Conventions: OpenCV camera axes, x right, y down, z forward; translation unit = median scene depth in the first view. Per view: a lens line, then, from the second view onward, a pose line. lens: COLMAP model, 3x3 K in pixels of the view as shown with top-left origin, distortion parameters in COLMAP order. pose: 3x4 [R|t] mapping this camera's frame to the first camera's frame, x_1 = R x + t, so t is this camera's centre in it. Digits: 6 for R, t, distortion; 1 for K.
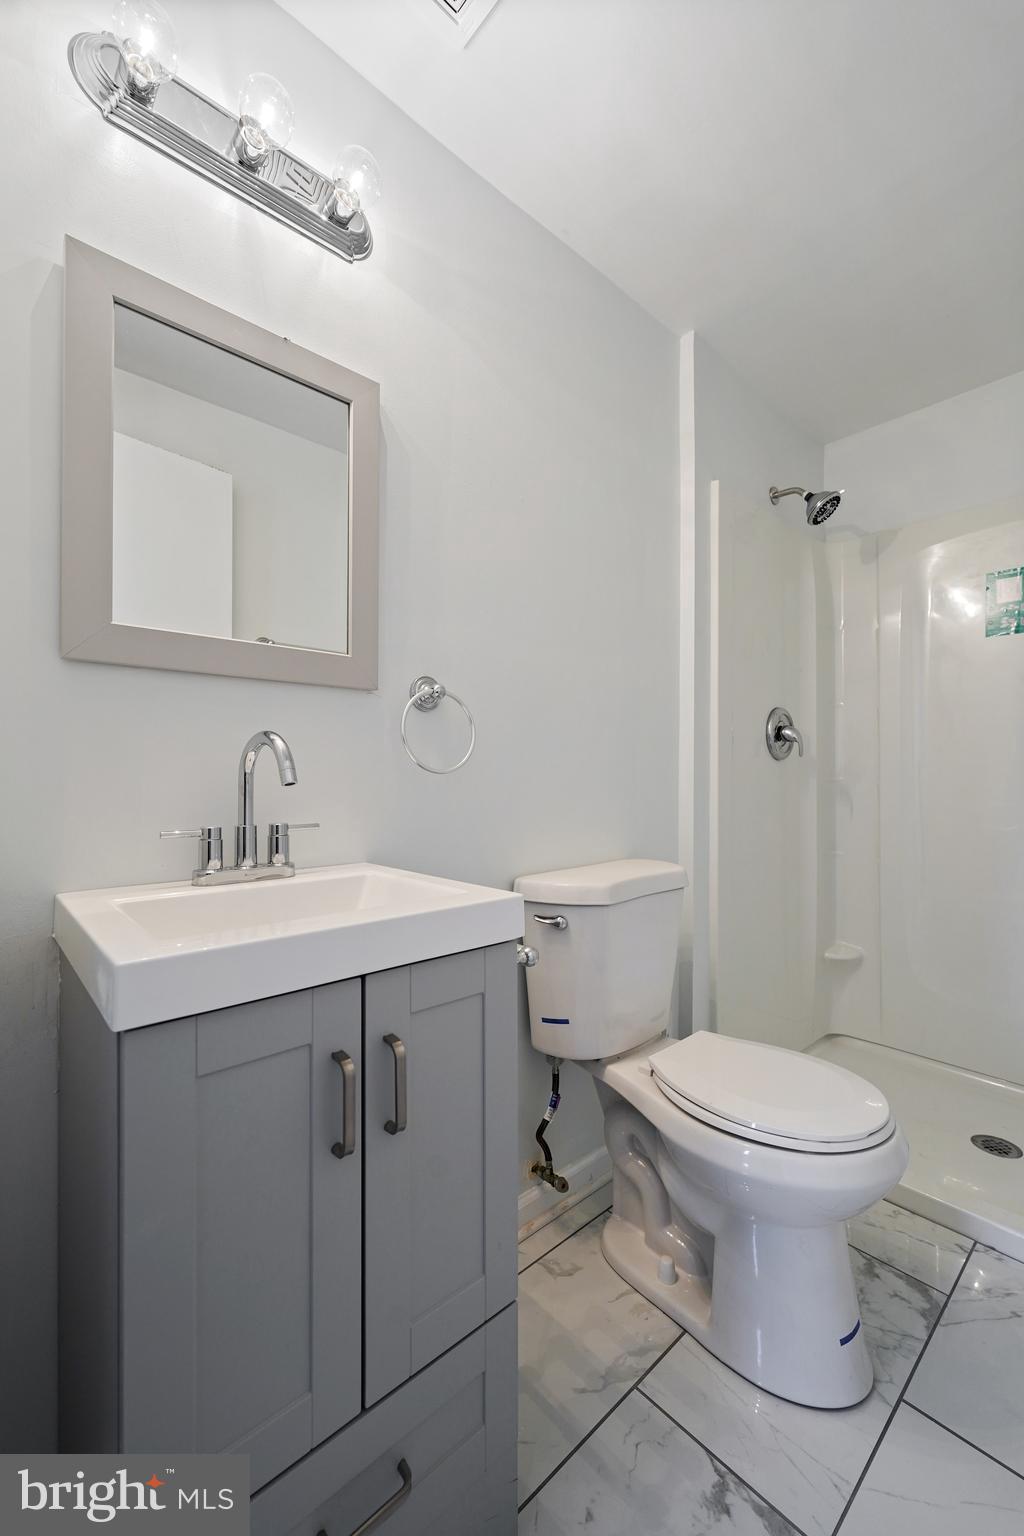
lens RADIAL K [[628.9, 0, 504.7], [0, 628.9, 772.4], [0, 0, 1]] dist [0.008454, 0.000726]
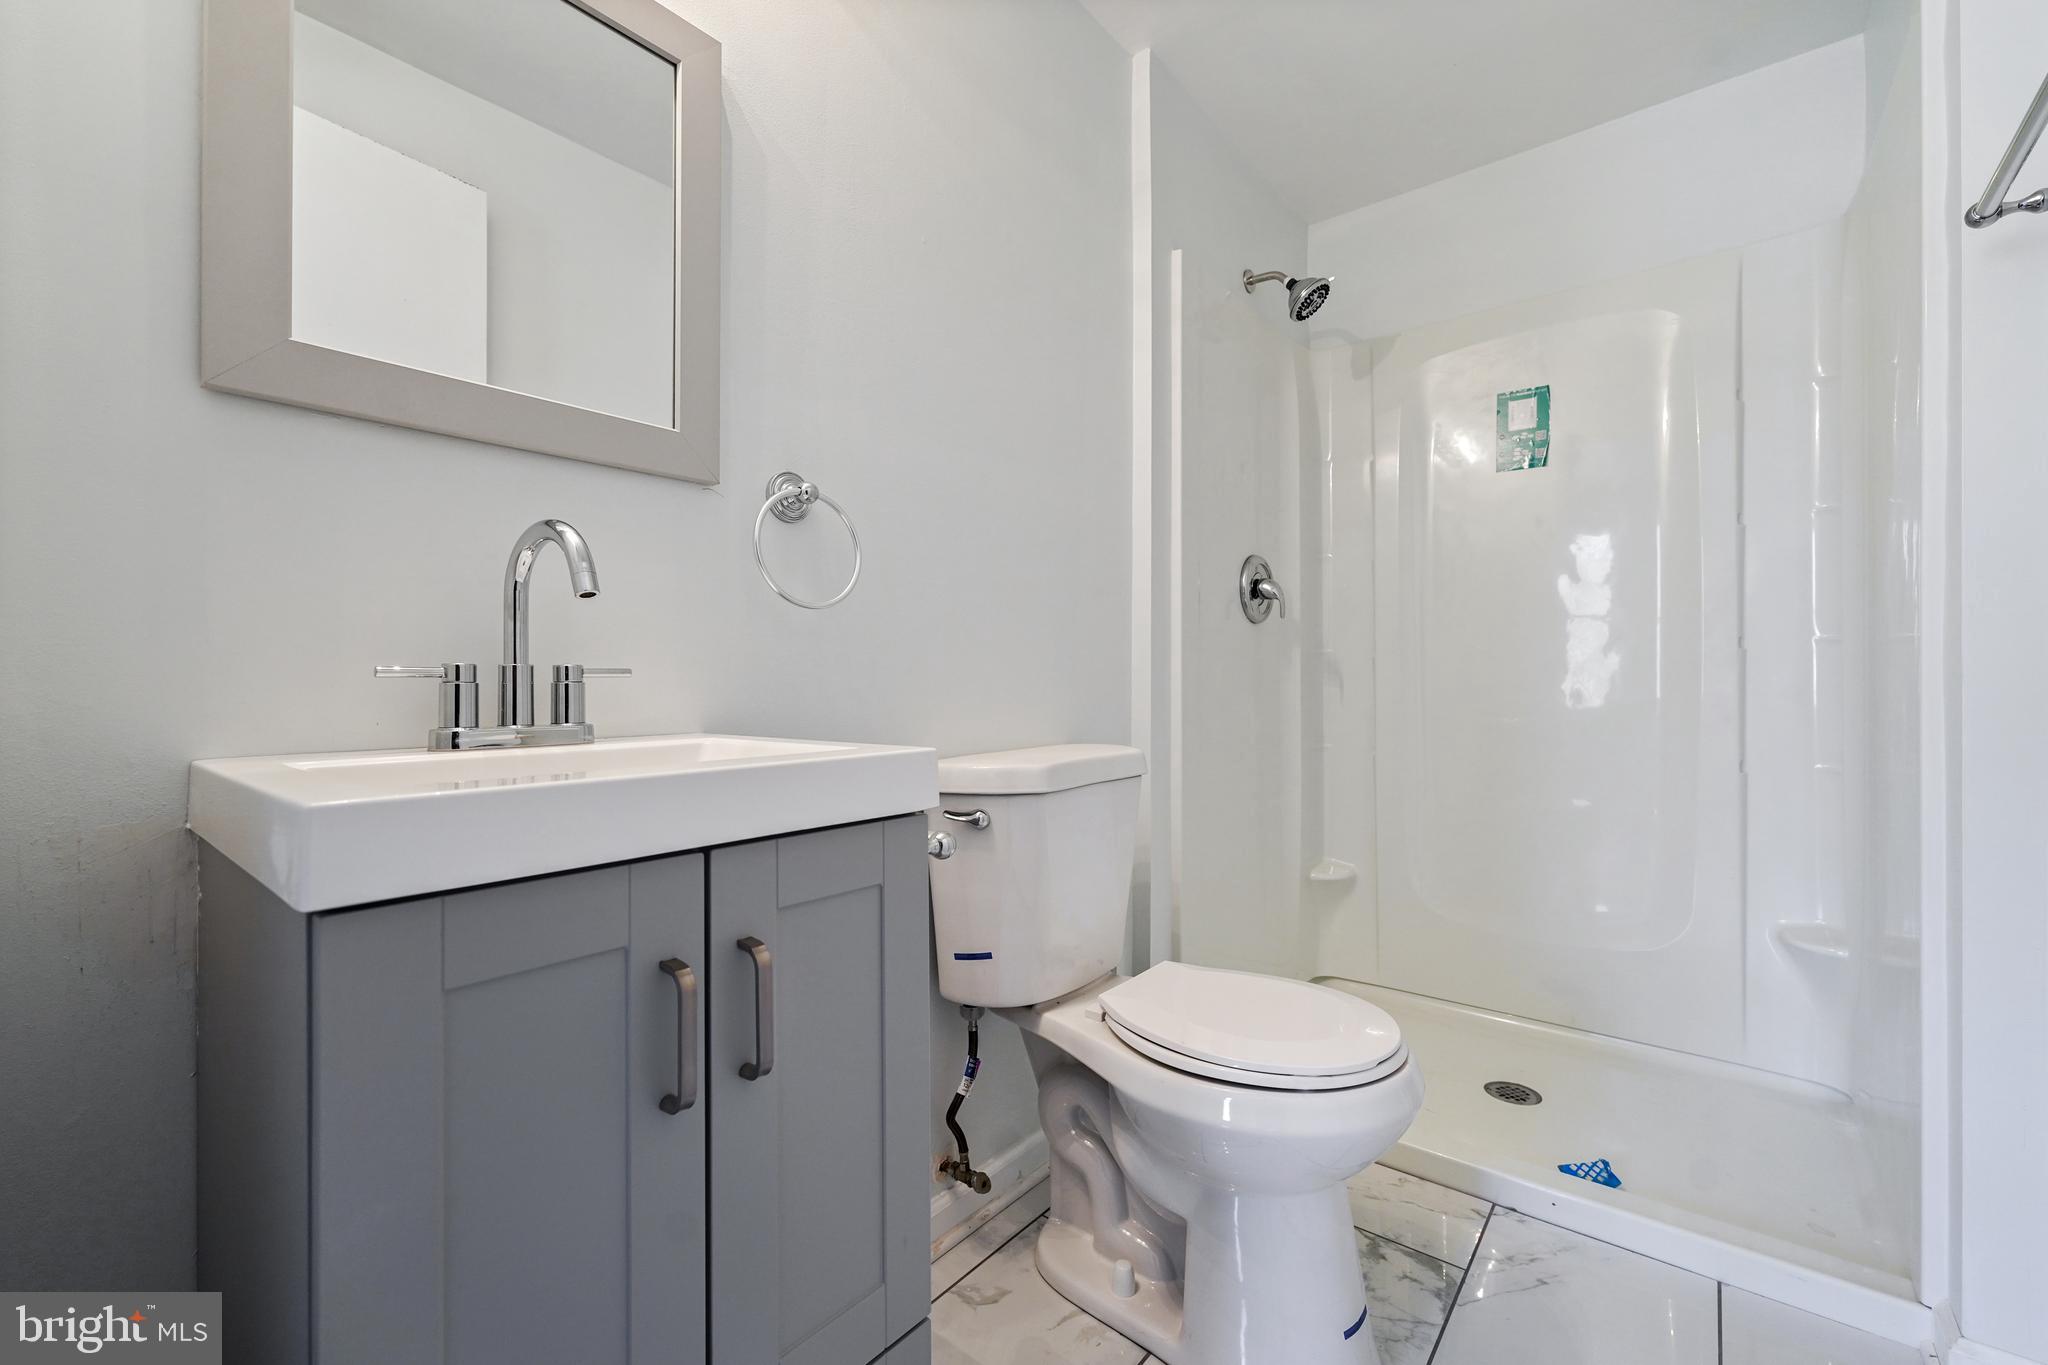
lens RADIAL K [[838.6, 0, 1008.9], [0, 838.6, 705.1], [0, 0, 1]] dist [0.008454, 0.000726]
pose [[0.988863, -0.002030, 0.148818, -0.024362], [0.002347, 0.999995, -0.001954, 0.112382], [-0.148813, 0.002282, 0.988863, 0.035644]]
